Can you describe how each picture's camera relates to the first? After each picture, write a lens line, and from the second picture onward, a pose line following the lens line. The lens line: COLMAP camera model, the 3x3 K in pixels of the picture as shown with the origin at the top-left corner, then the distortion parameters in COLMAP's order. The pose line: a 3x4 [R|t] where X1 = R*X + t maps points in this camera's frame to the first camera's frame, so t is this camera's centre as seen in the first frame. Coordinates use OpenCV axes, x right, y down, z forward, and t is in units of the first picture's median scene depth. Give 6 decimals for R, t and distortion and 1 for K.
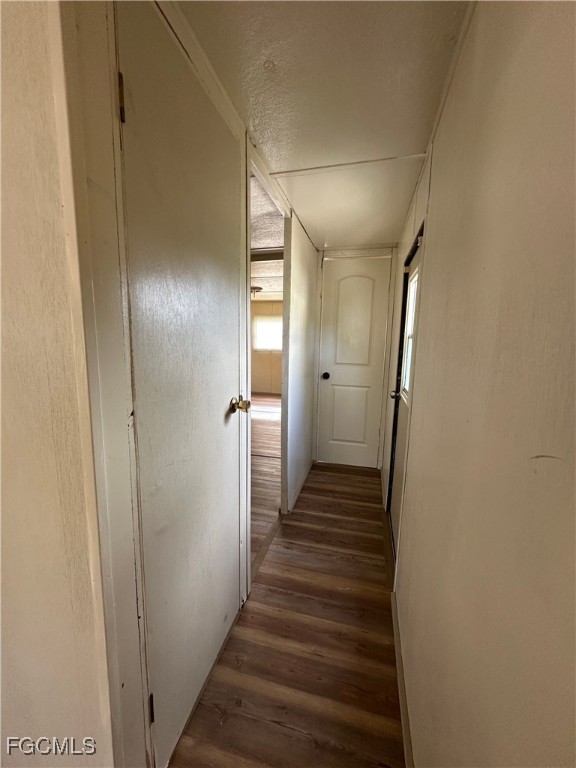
lens RADIAL K [[308.0, 0, 288.0], [0, 308.0, 384.0], [0, 0, 1]] dist [0.000956, -0.000175]
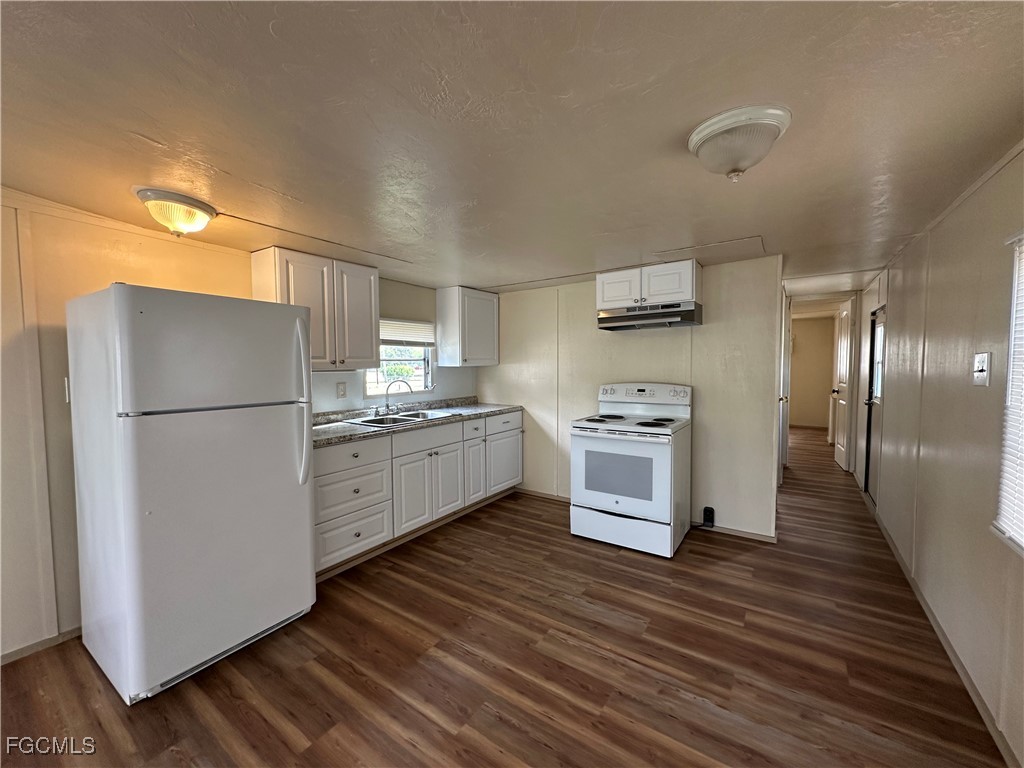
lens RADIAL K [[410.7, 0, 512.0], [0, 410.7, 384.0], [0, 0, 1]] dist [0.000956, -0.000175]
pose [[0.941376, -0.011602, -0.337160, -0.600201], [-0.019548, 0.995854, -0.088846, 0.160773], [0.336793, 0.090228, 0.937246, -1.439340]]
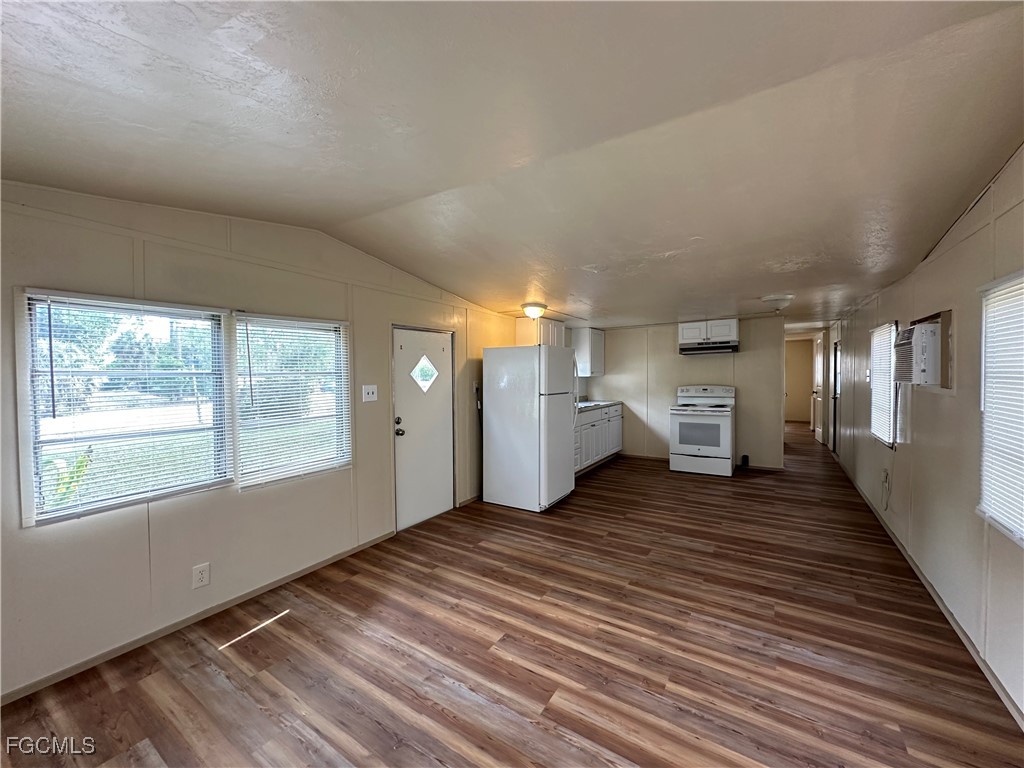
lens RADIAL K [[410.7, 0, 512.0], [0, 410.7, 384.0], [0, 0, 1]] dist [0.000956, -0.000175]
pose [[0.950843, -0.026079, -0.308575, -1.081267], [-0.010882, 0.993018, -0.117456, 0.349621], [0.309484, 0.115040, 0.943920, -2.904858]]
